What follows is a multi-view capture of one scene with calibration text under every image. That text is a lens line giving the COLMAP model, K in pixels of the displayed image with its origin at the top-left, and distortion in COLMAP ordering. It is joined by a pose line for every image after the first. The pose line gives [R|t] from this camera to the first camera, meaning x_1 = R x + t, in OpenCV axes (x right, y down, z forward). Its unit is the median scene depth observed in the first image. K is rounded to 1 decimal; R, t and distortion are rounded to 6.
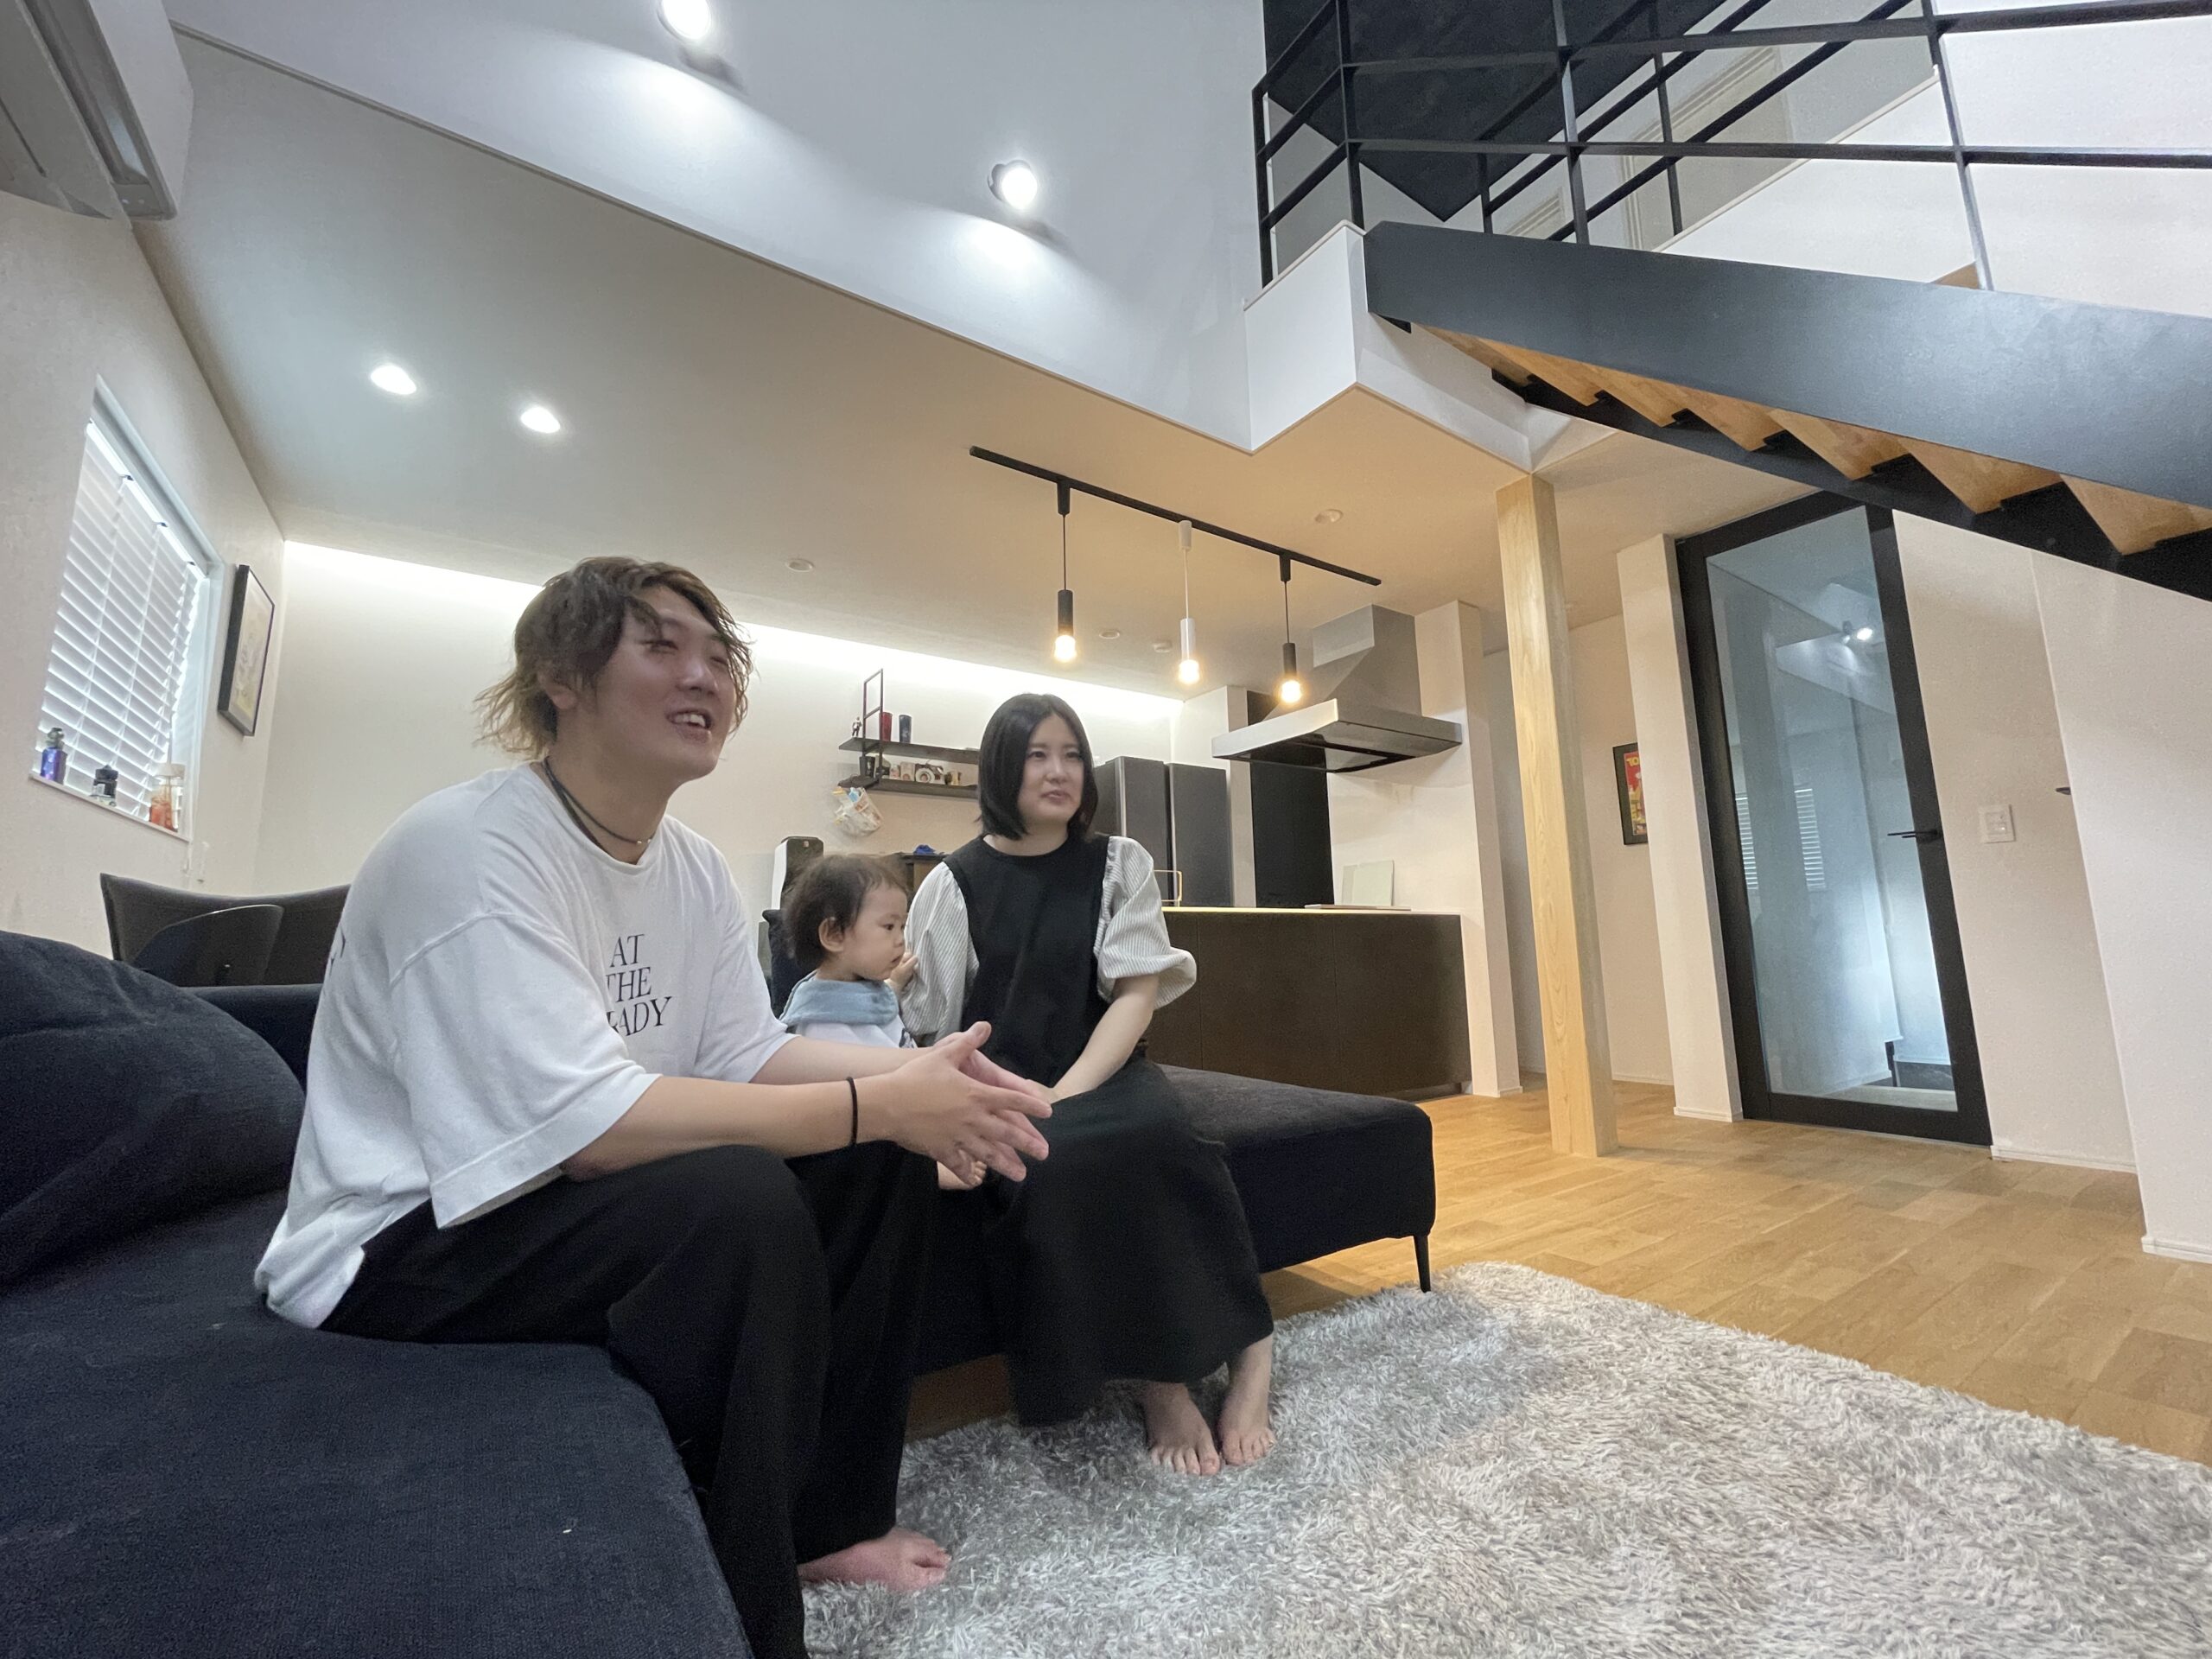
lens RADIAL K [[894.1, 0, 1115.7], [0, 894.1, 813.8], [0, 0, 1]] dist [0.001157, -0.000187]
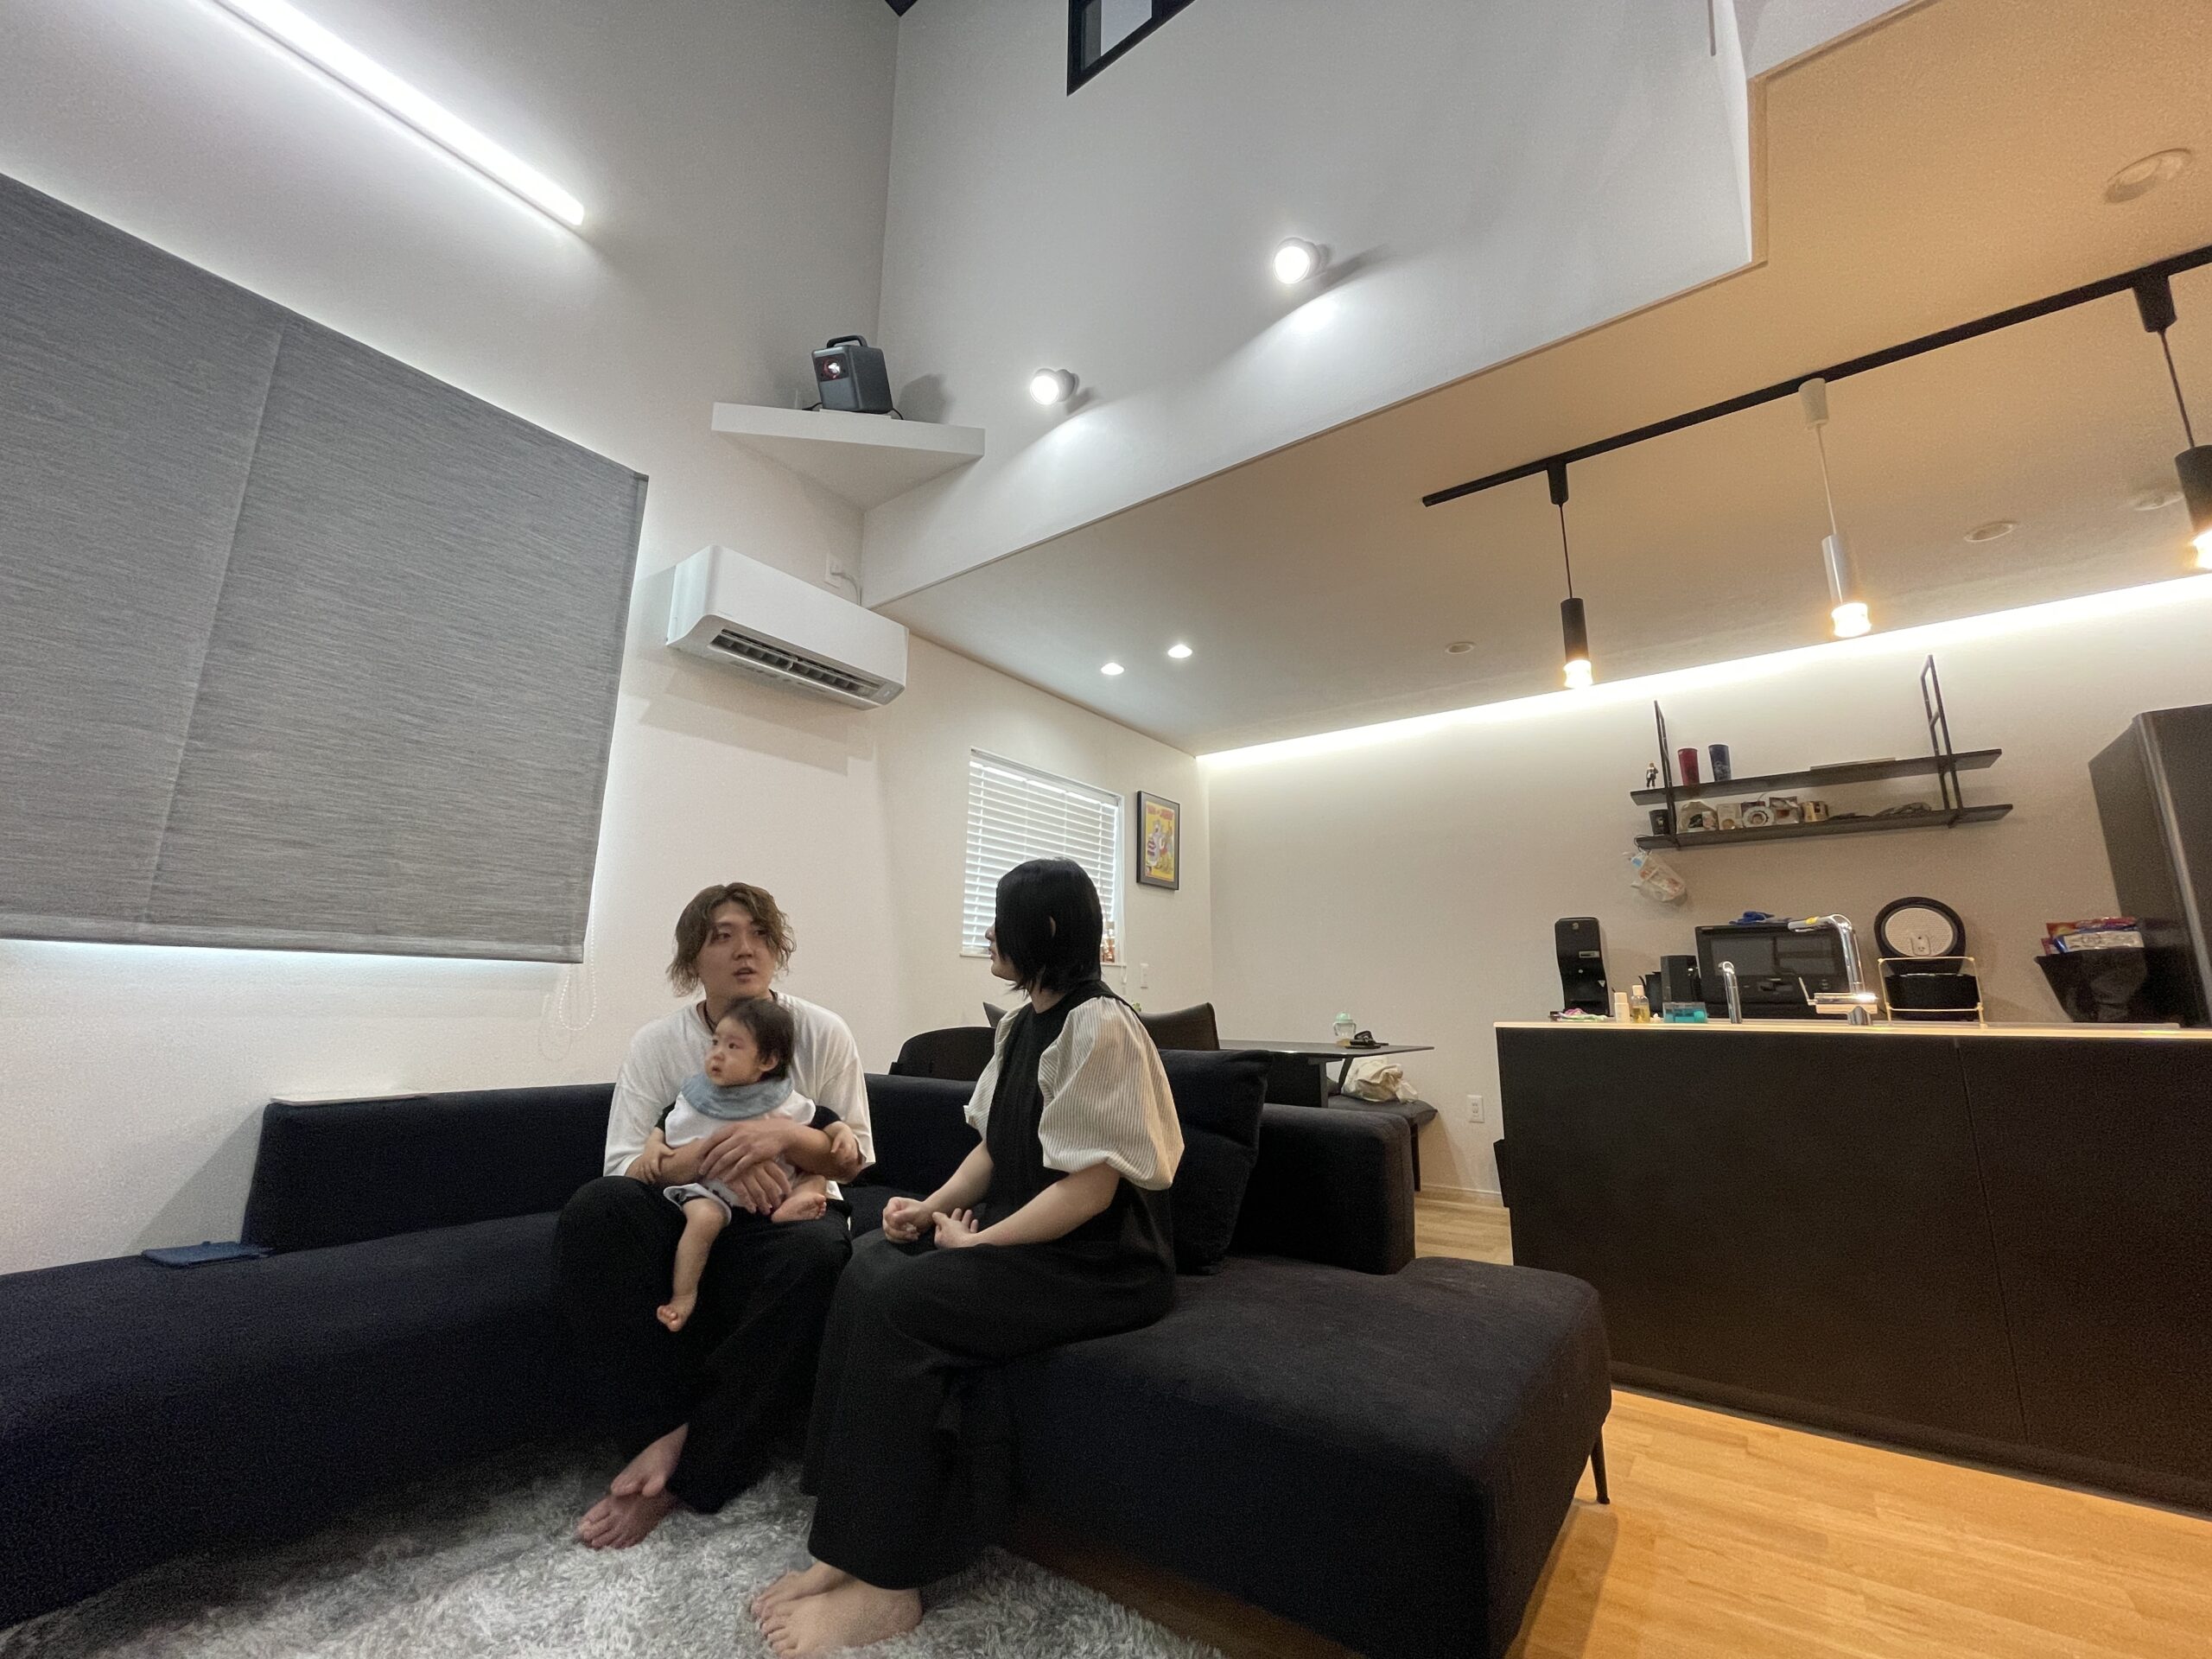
lens RADIAL K [[908.1, 0, 1107.3], [0, 908.1, 799.9], [0, 0, 1]] dist [0.001086, 0.000057]
pose [[0.322202, -0.186759, -0.928066, 0.454141], [0.135959, 0.979313, -0.149870, -0.023300], [0.936857, -0.077891, 0.340928, 0.332486]]
